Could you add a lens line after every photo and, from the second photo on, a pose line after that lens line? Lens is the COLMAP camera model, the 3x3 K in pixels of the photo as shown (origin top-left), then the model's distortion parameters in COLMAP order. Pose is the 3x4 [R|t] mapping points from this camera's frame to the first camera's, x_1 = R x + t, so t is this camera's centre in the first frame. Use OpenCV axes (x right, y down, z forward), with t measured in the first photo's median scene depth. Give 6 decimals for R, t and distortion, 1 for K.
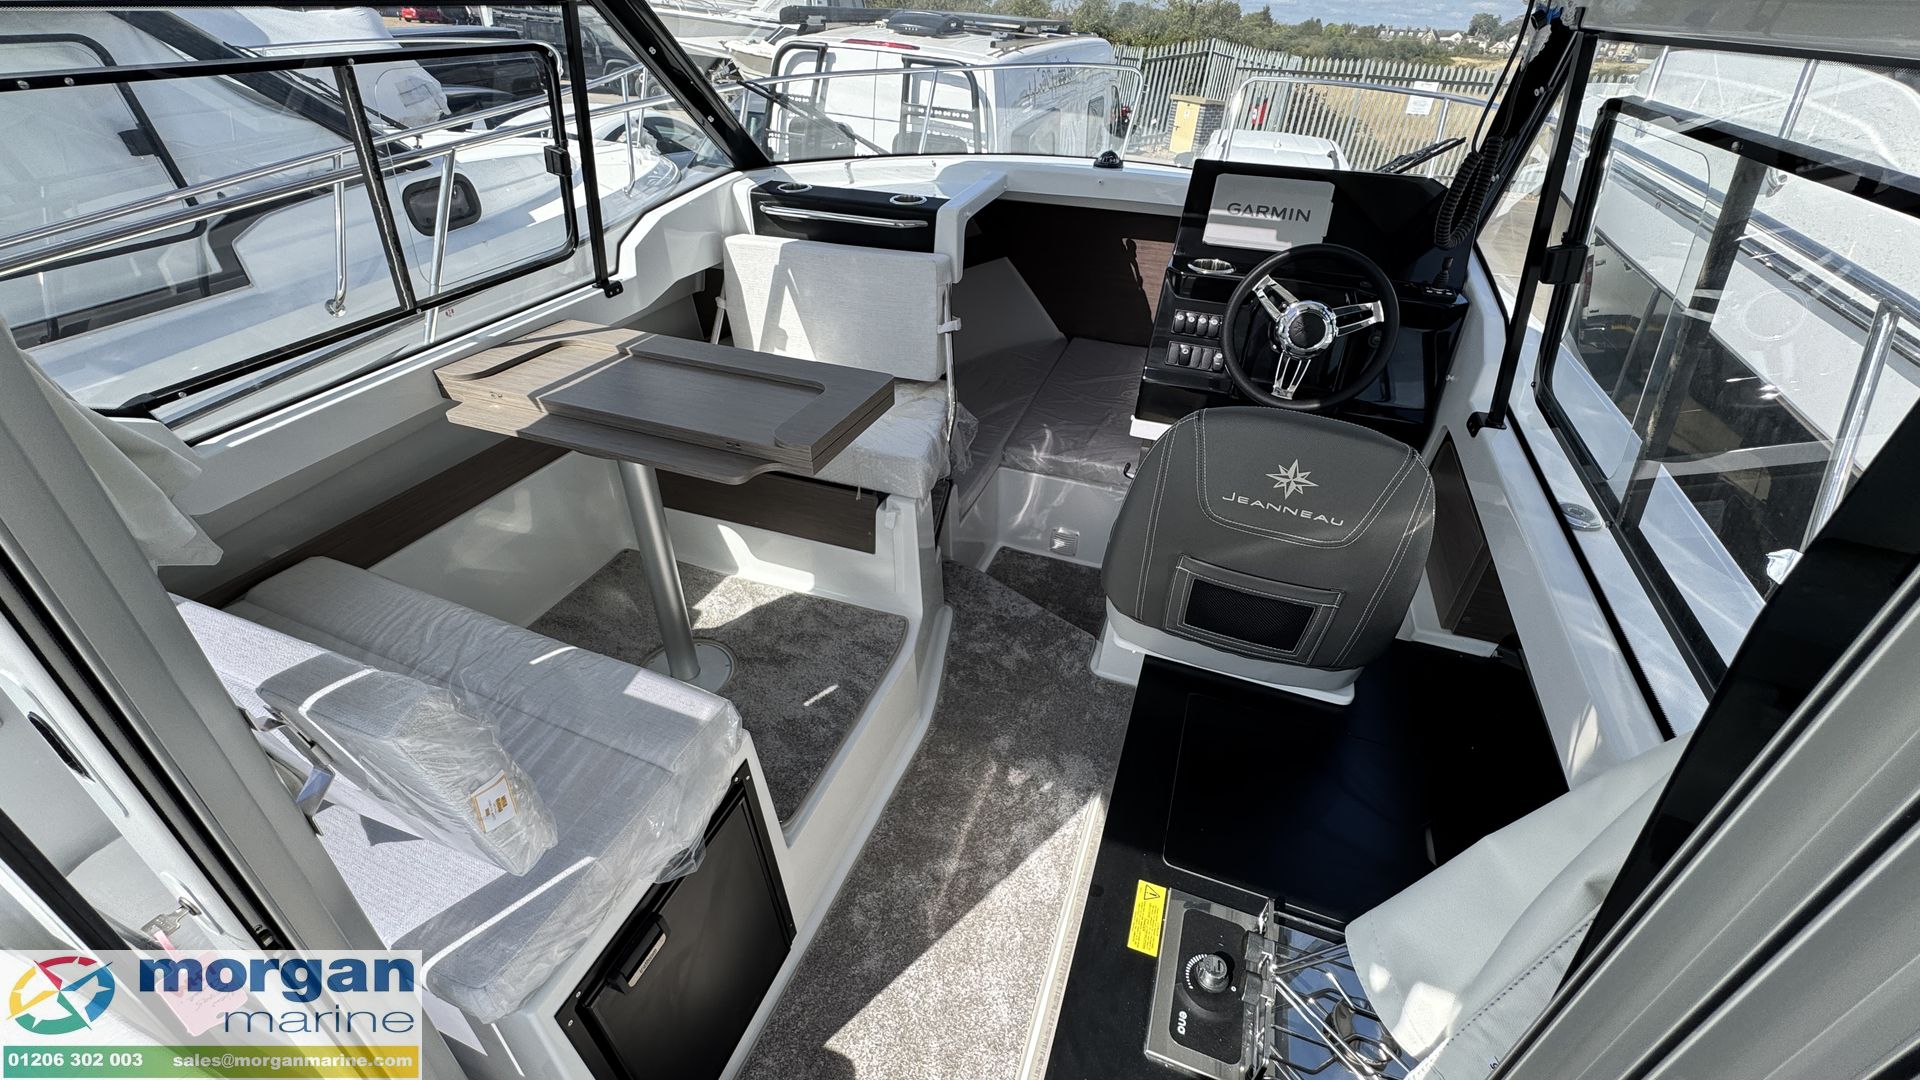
lens RADIAL K [[767.6, 0, 958.0], [0, 767.6, 538.9], [0, 0, 1]] dist [-0.001569, -0.000167]
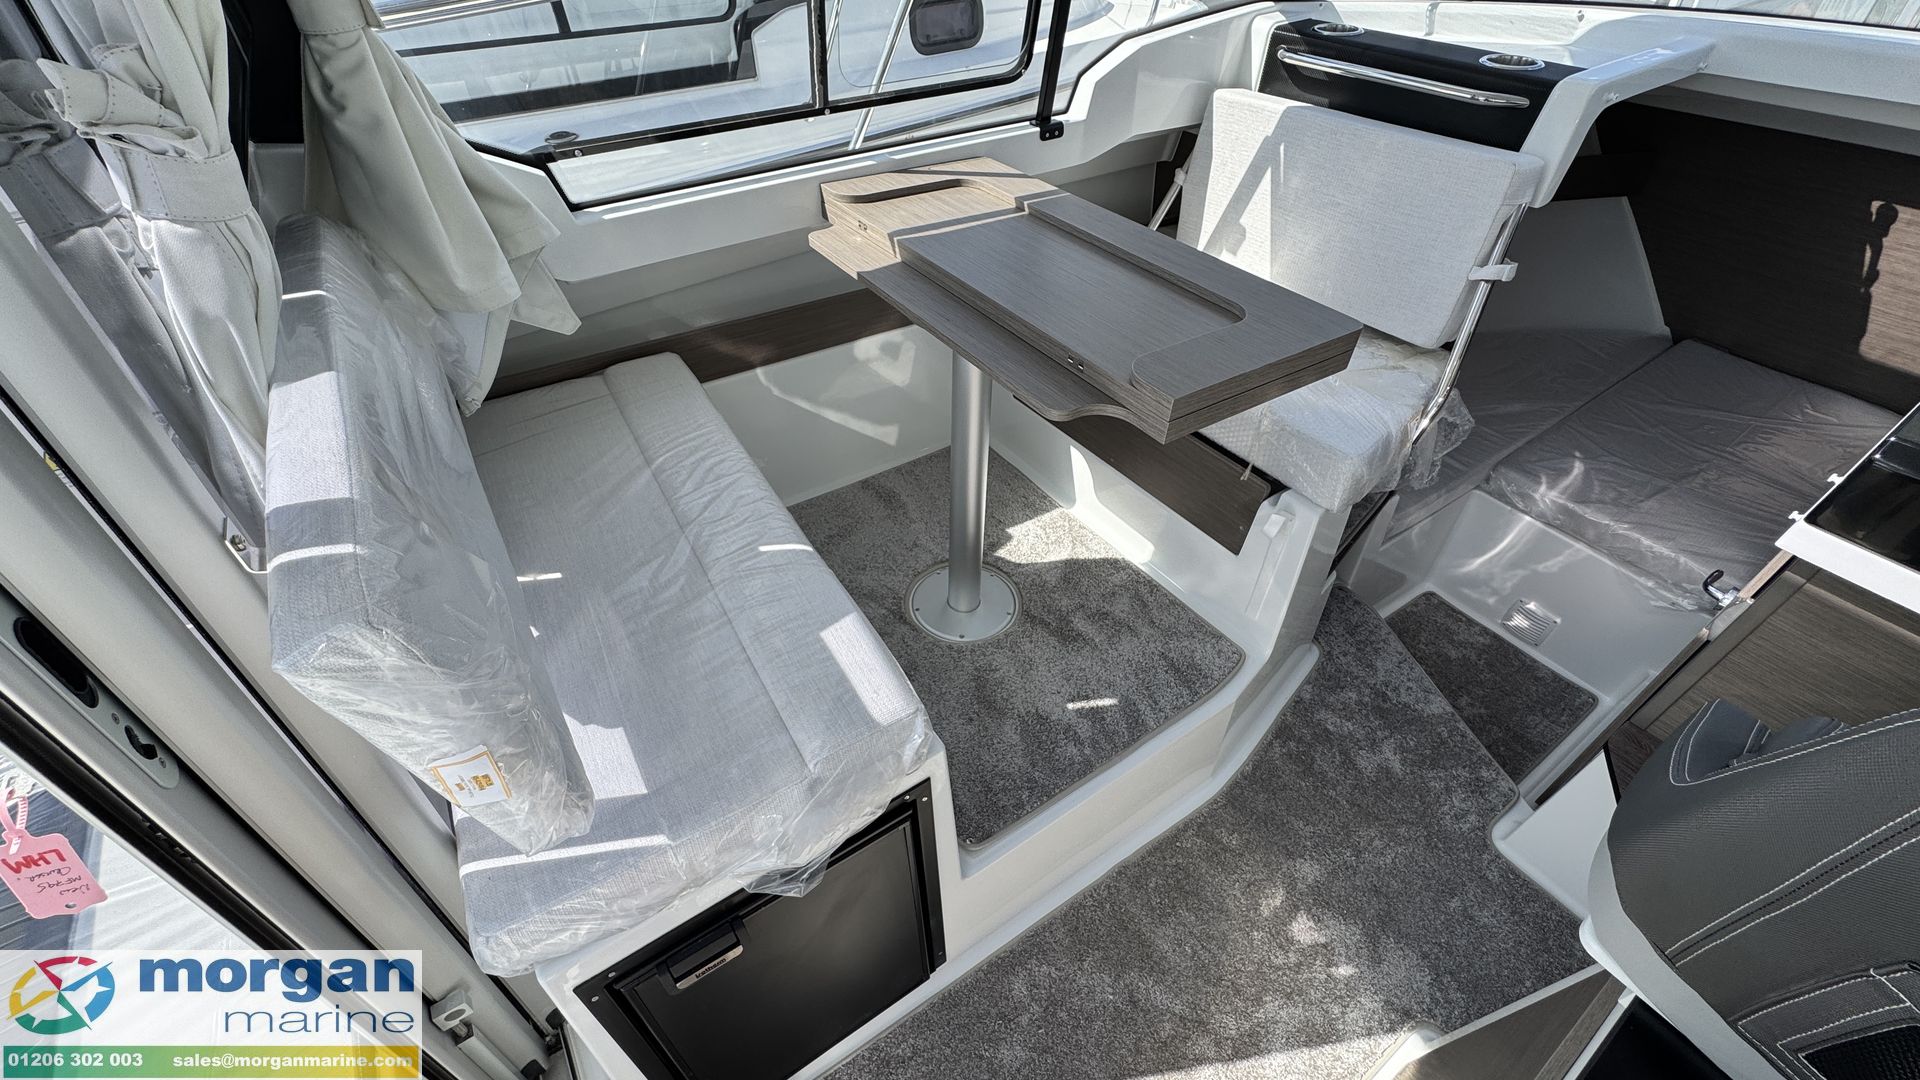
lens RADIAL K [[766.2, 0, 959.4], [0, 766.2, 537.7], [0, 0, 1]] dist [-0.004900, 0.000163]
pose [[0.813139, 0.380766, -0.440252, -0.008317], [-0.327434, 0.924561, 0.194870, -0.047570], [0.481240, -0.014303, 0.876472, 0.211920]]
